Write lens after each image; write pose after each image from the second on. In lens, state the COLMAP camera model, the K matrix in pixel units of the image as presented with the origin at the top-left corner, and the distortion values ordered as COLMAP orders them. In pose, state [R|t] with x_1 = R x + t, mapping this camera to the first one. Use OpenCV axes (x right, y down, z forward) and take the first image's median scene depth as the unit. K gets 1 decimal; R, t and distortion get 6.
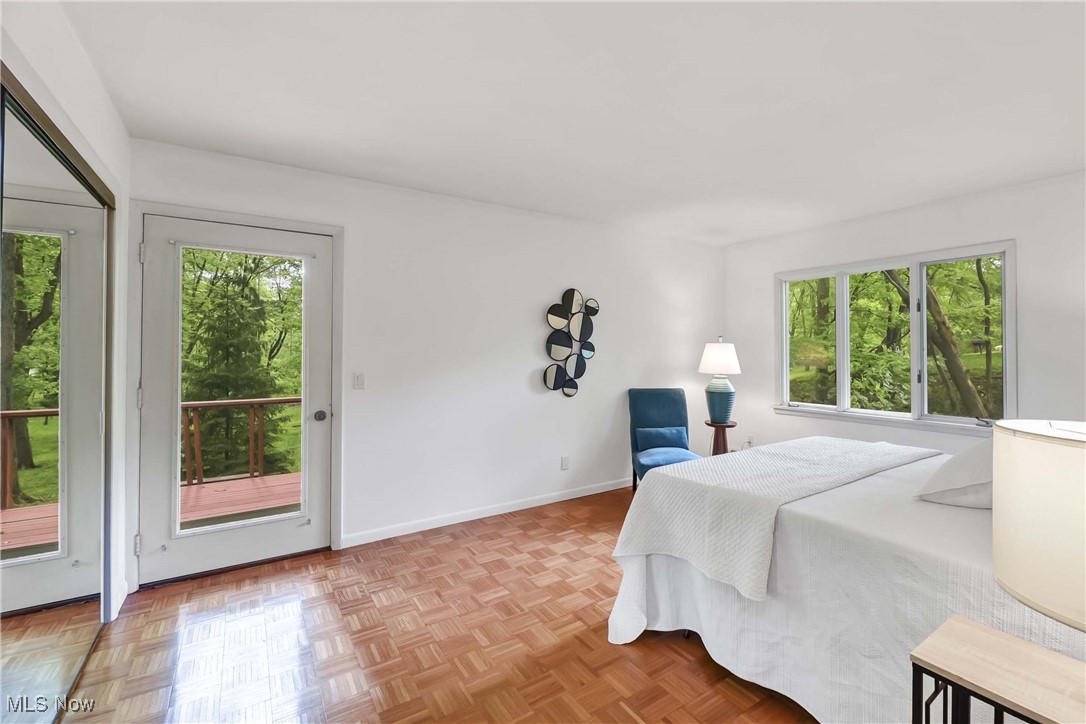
lens RADIAL K [[426.5, 0, 544.9], [0, 426.5, 342.8], [0, 0, 1]] dist [-0.063983, -0.000031]
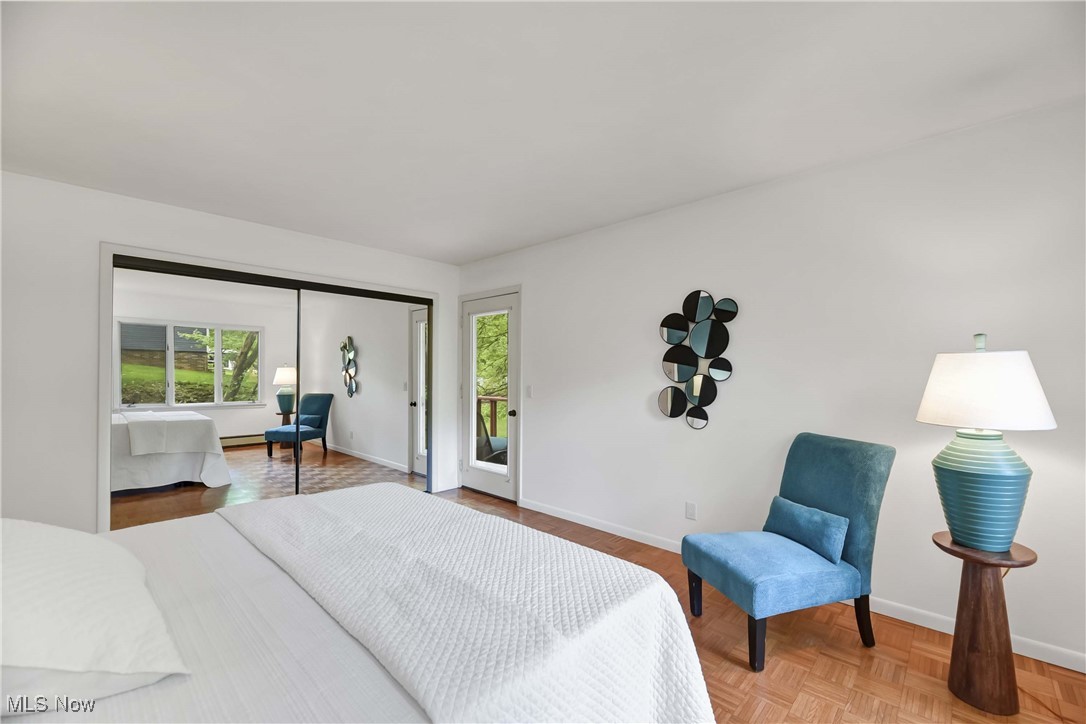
lens RADIAL K [[447.9, 0, 552.5], [0, 447.9, 369.9], [0, 0, 1]] dist [-0.004824, -0.000133]
pose [[0.255717, -0.002610, -0.966748, 0.783430], [0.008779, 0.999961, -0.000377, 0.015690], [0.966712, -0.008390, 0.255730, 0.528997]]
